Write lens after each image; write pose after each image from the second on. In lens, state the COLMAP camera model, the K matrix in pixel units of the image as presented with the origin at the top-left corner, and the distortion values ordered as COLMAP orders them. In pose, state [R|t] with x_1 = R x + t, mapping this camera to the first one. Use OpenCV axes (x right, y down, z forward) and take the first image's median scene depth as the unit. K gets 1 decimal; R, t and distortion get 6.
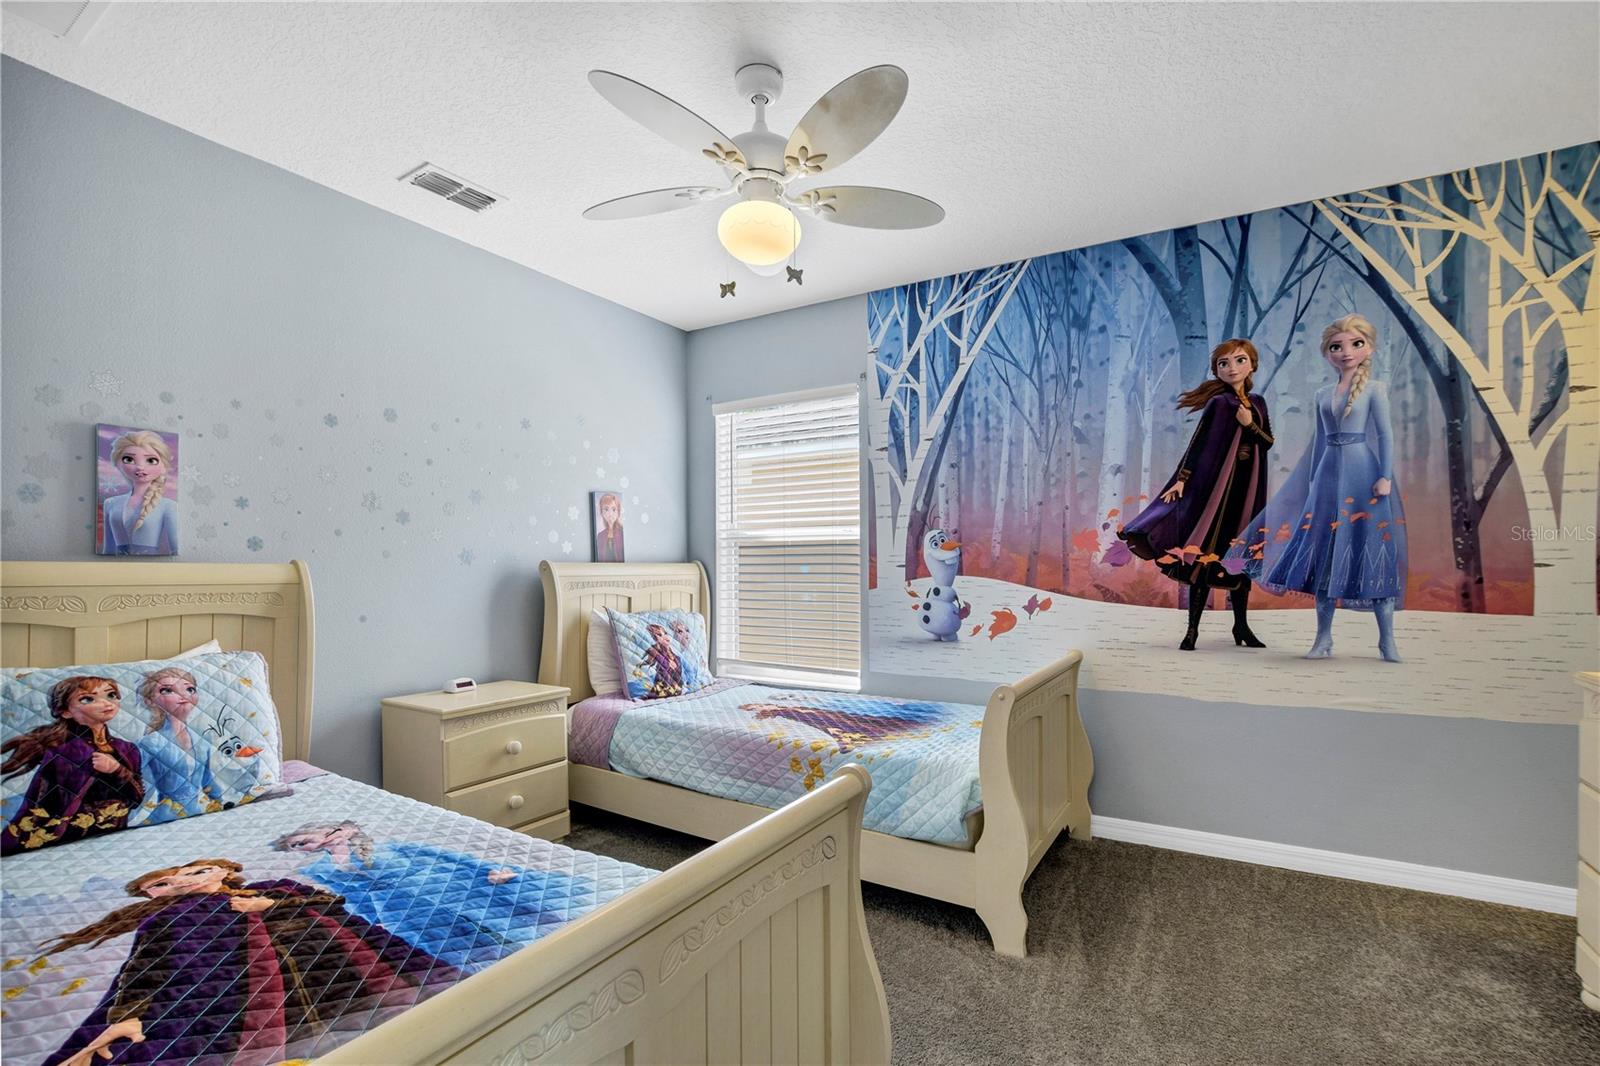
lens RADIAL K [[719.9, 0, 823.5], [0, 719.9, 565.5], [0, 0, 1]] dist [-0.037869, 0.010325]
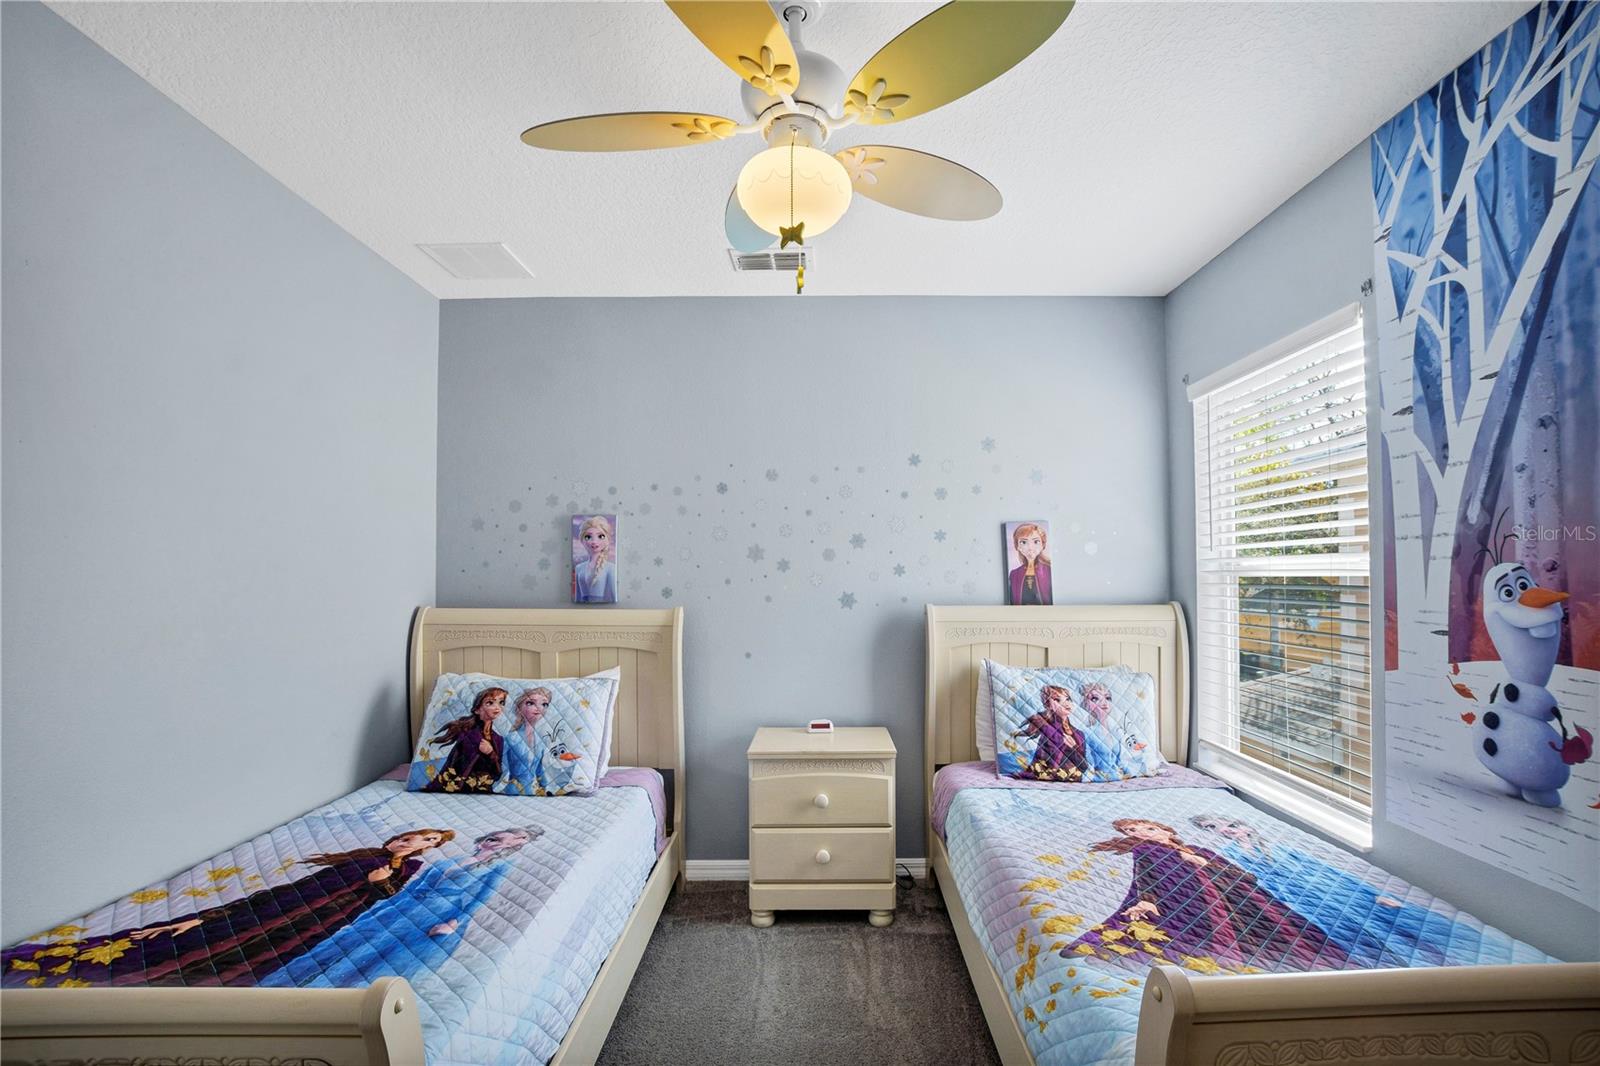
lens RADIAL K [[719.9, 0, 823.5], [0, 719.9, 565.5], [0, 0, 1]] dist [-0.037869, 0.010325]
pose [[0.520741, -0.011143, -0.853642, 0.321675], [0.002080, 0.999928, -0.011784, -0.043903], [0.853712, 0.004361, 0.520727, 0.379931]]
